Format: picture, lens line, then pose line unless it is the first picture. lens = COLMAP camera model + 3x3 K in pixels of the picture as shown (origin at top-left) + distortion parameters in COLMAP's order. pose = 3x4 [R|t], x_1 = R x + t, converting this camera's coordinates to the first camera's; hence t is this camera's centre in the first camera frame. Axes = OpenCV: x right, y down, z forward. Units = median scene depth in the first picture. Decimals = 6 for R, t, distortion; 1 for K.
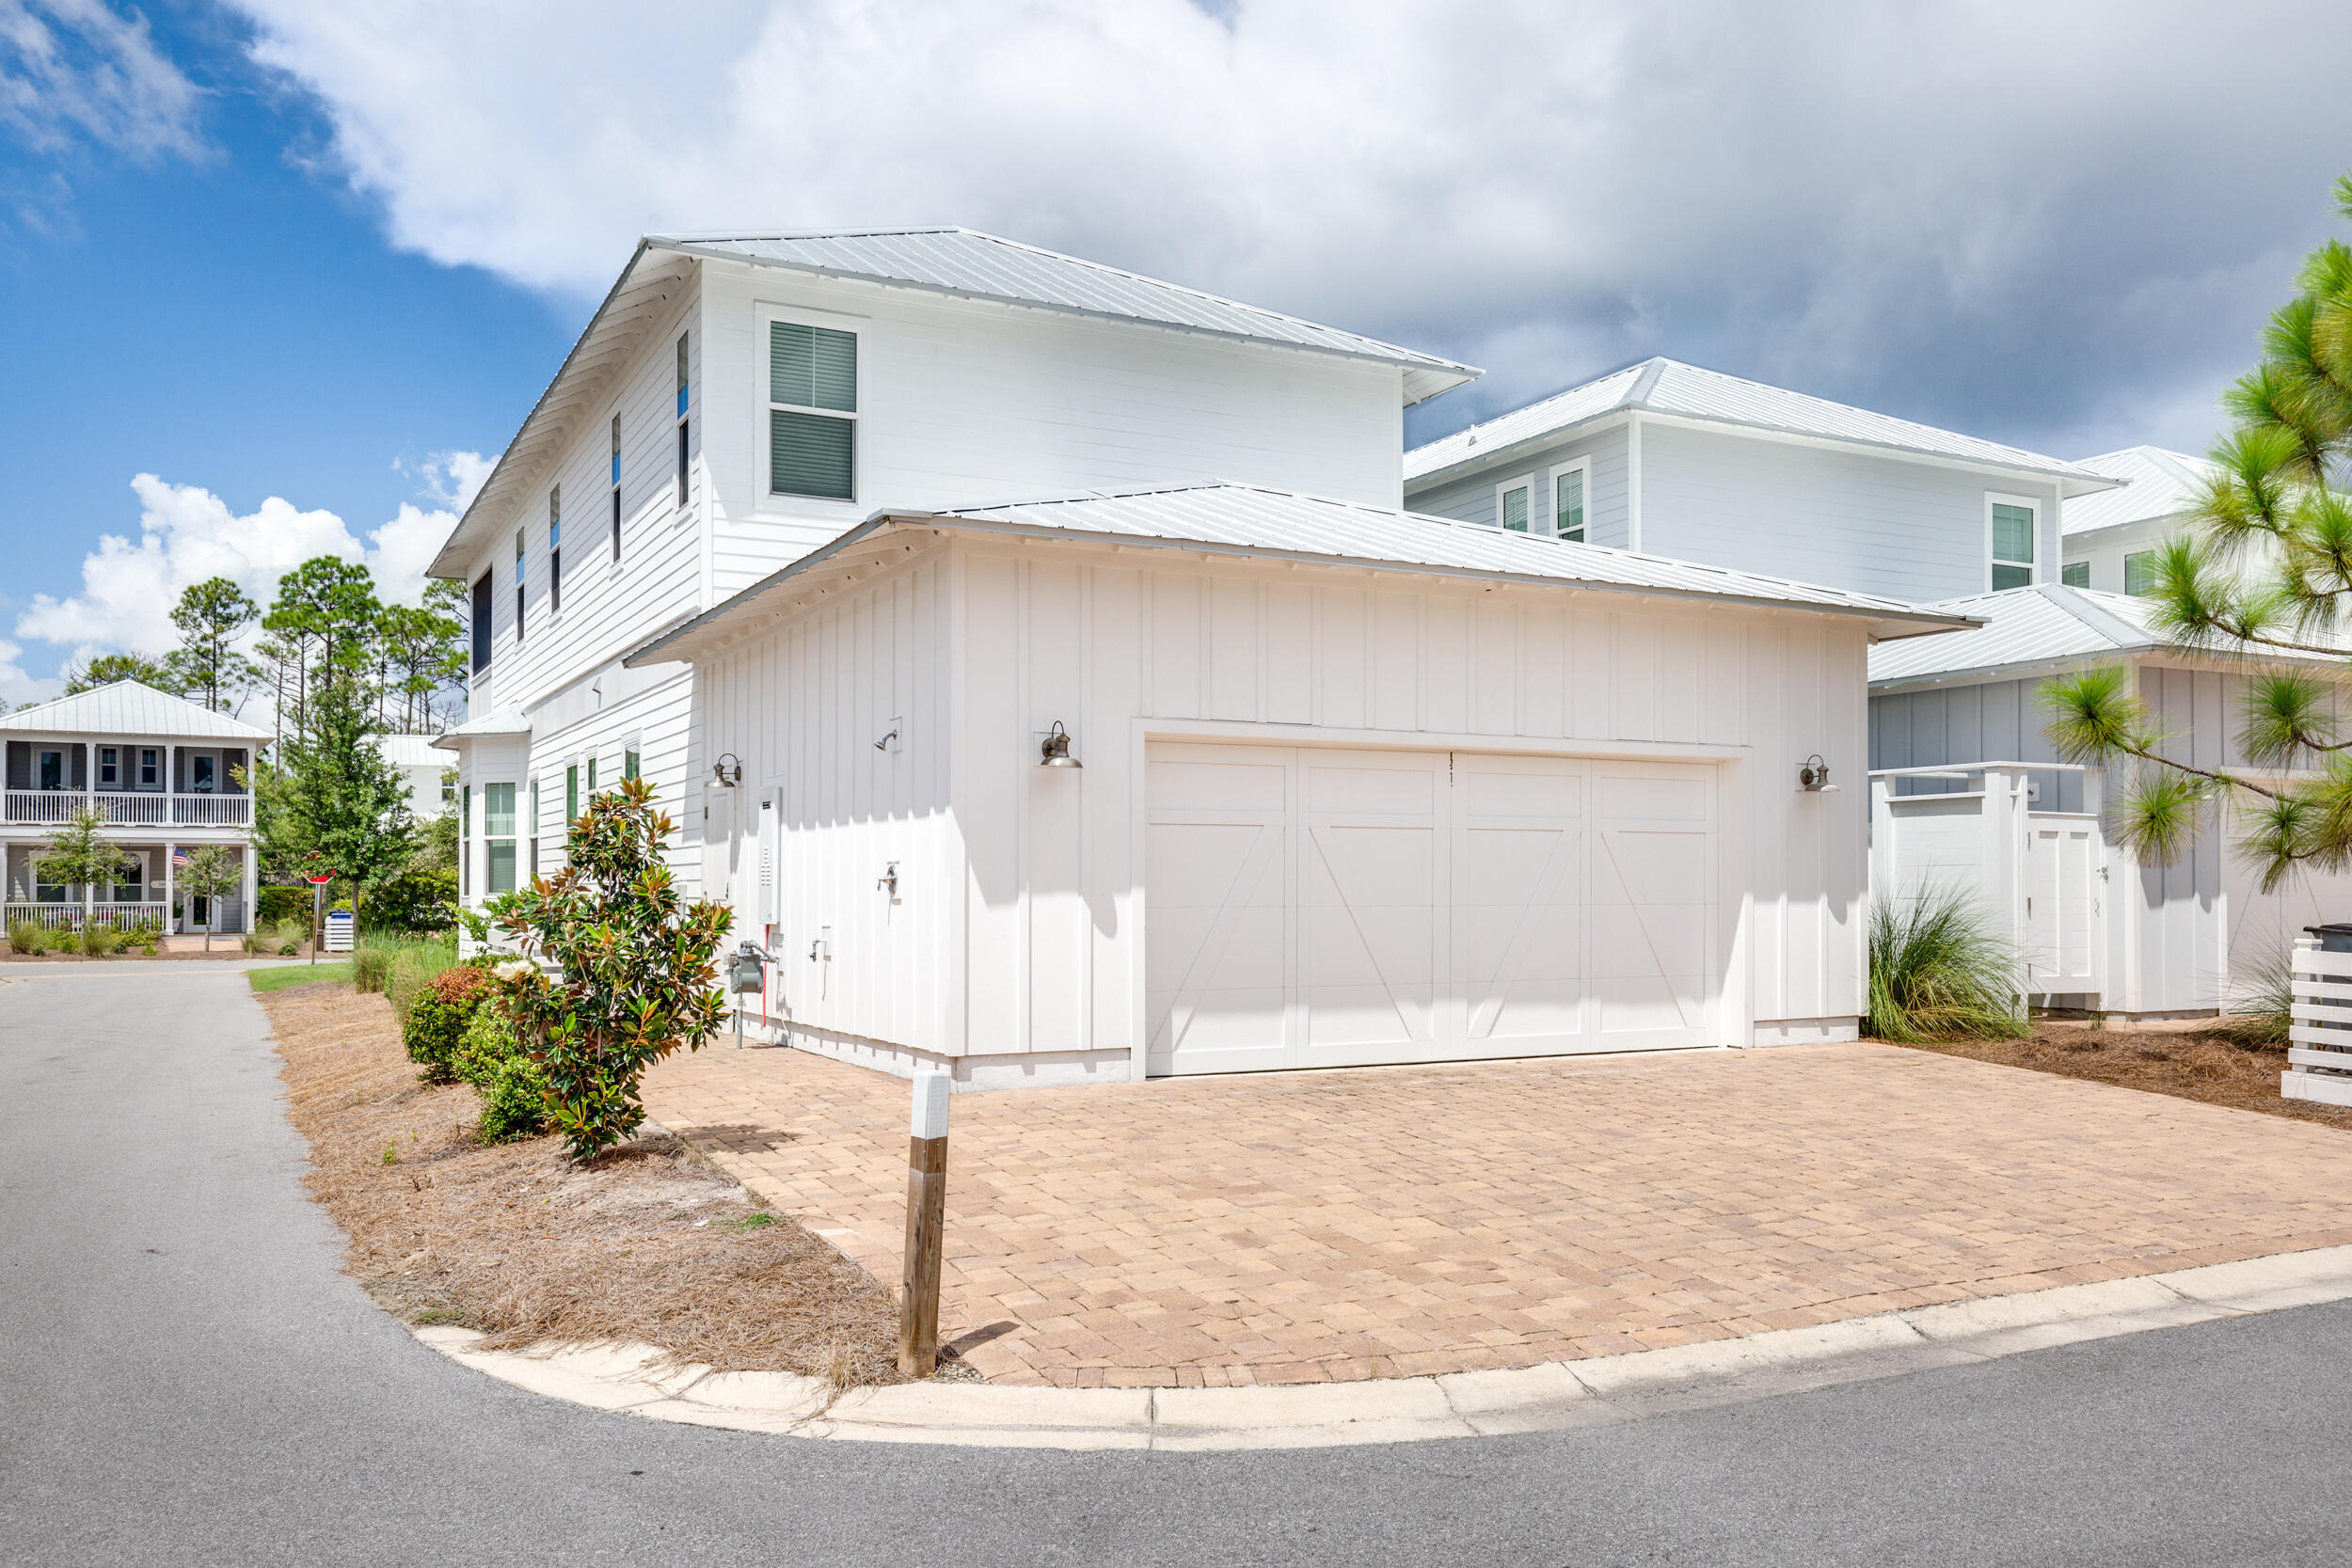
lens RADIAL K [[1869.6, 0, 1188.7], [0, 1869.6, 809.1], [0, 0, 1]] dist [0.033859, -0.010488]
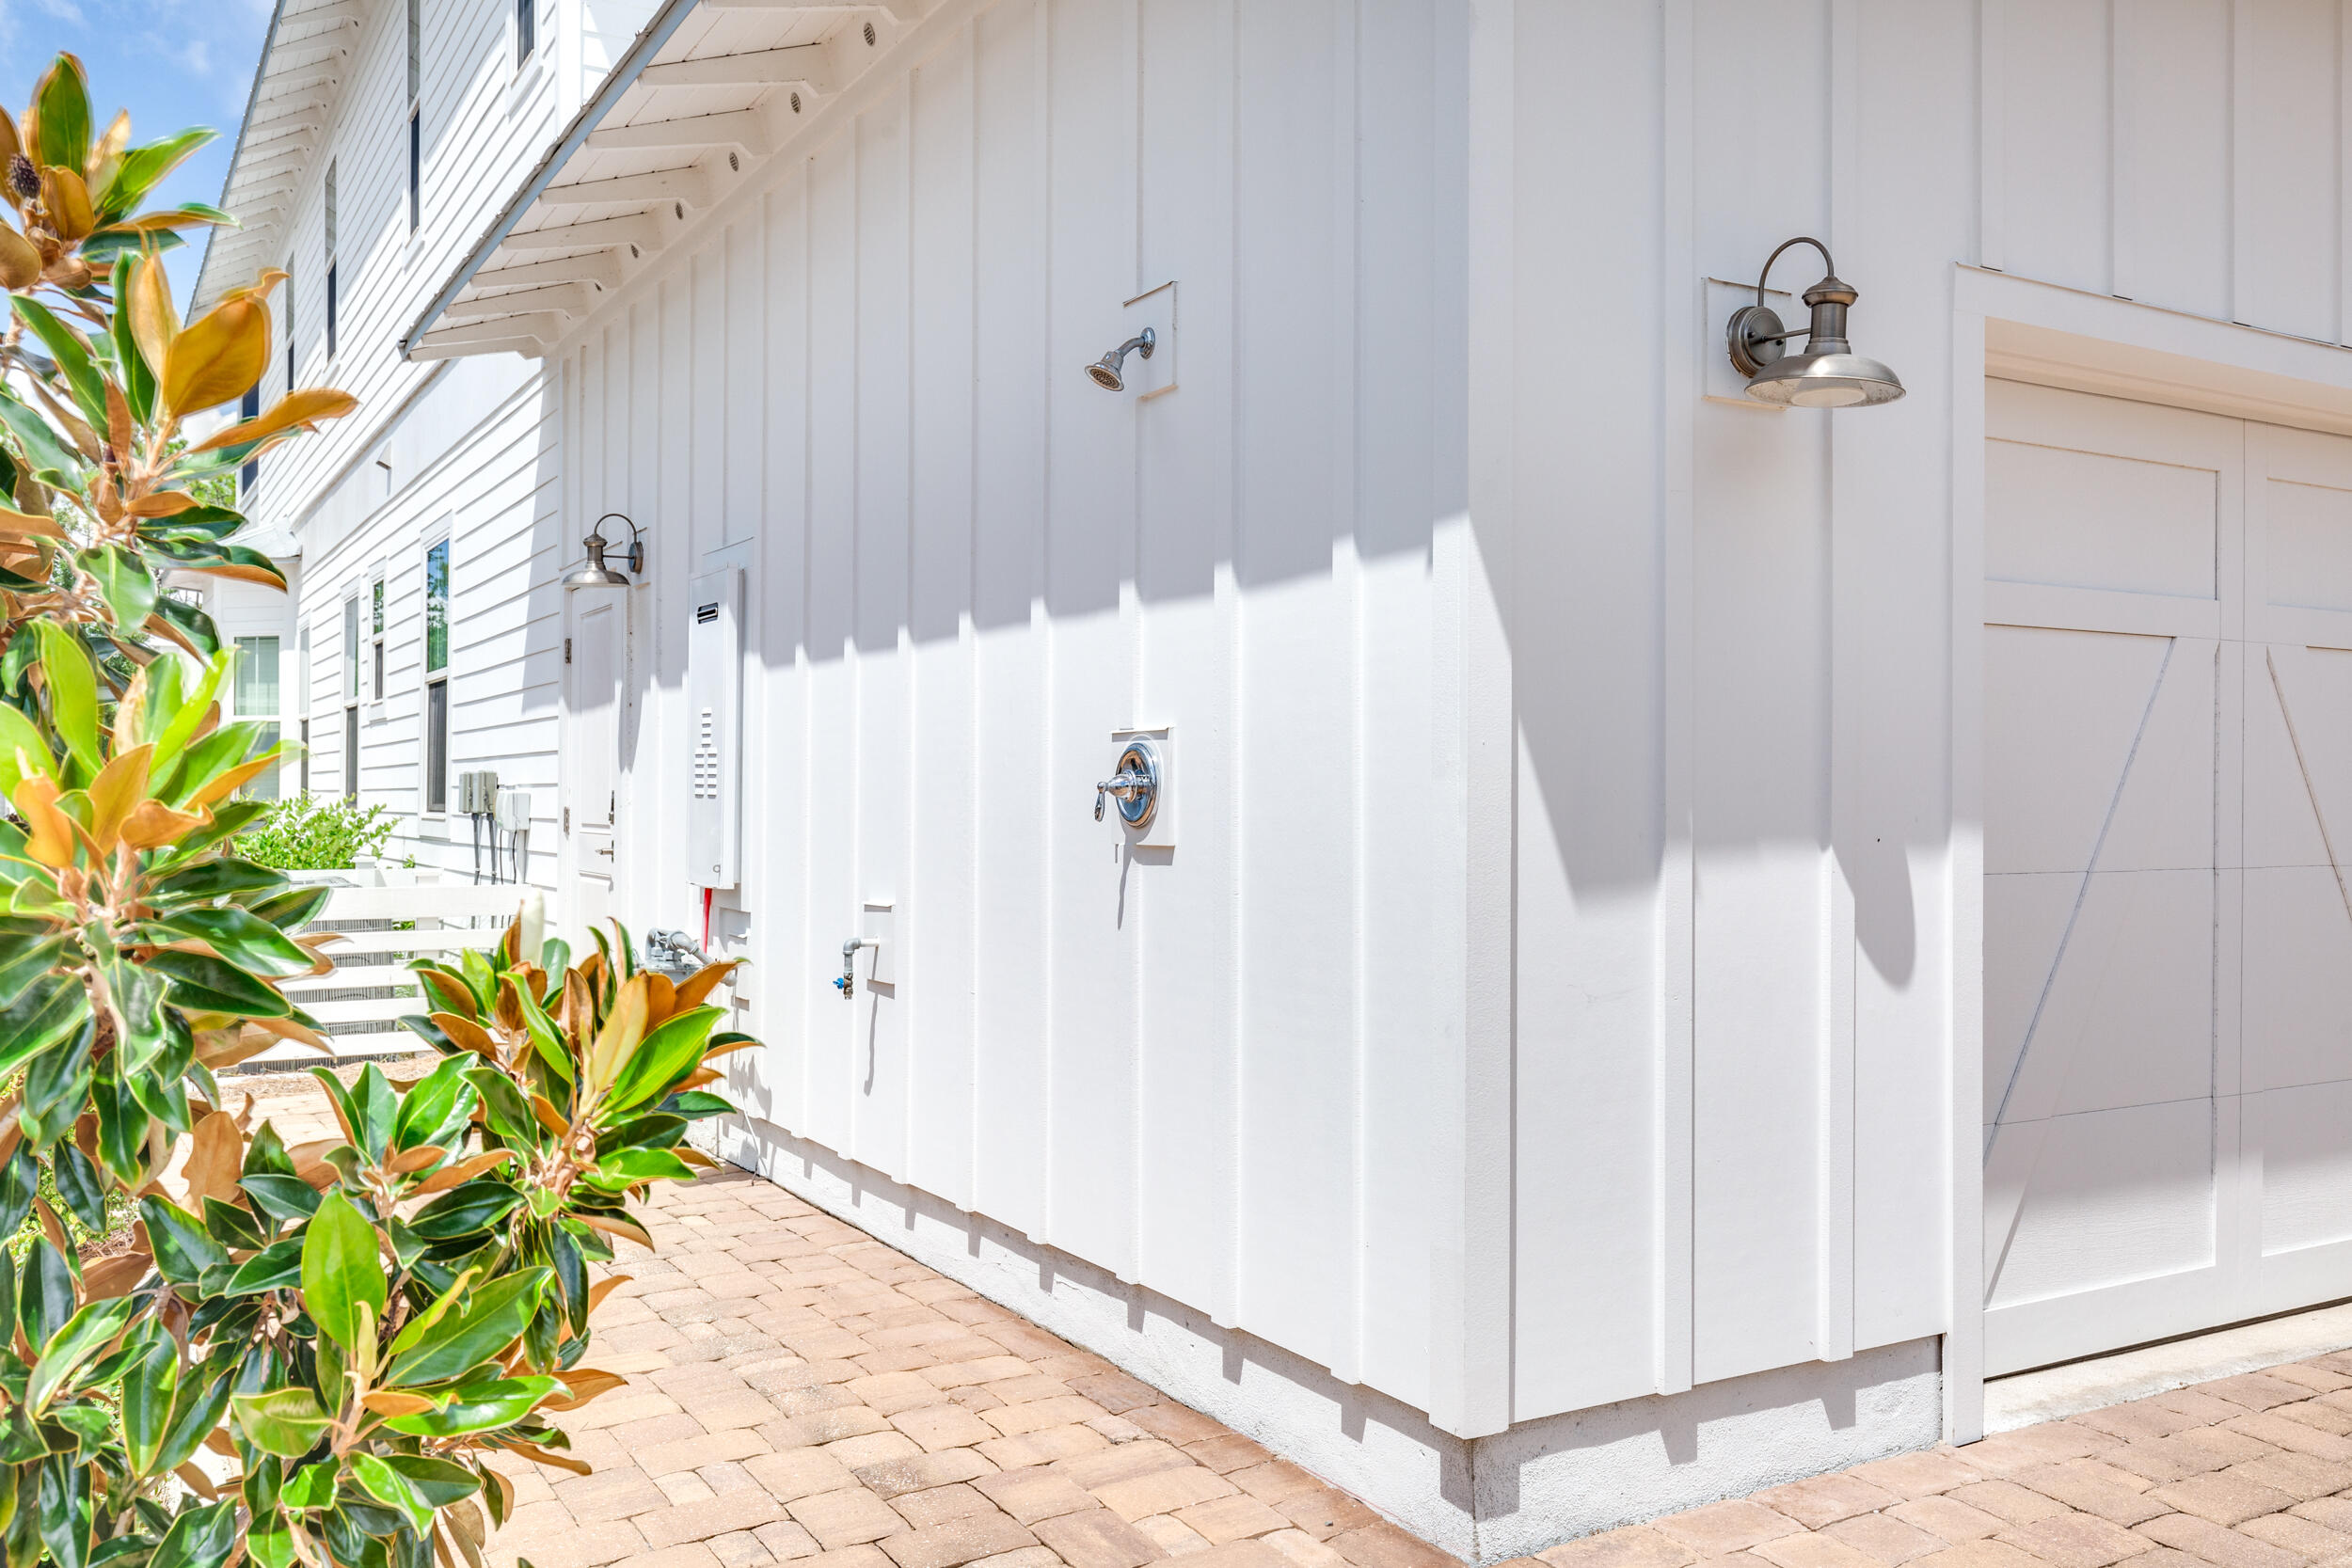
lens RADIAL K [[1909.4, 0, 1163.4], [0, 1909.4, 760.8], [0, 0, 1]] dist [0.003306, 0.007789]
pose [[0.998849, 0.007270, 0.047405, -0.151737], [-0.008379, 0.999695, 0.023244, 0.022497], [-0.047221, -0.023615, 0.998605, 0.596332]]
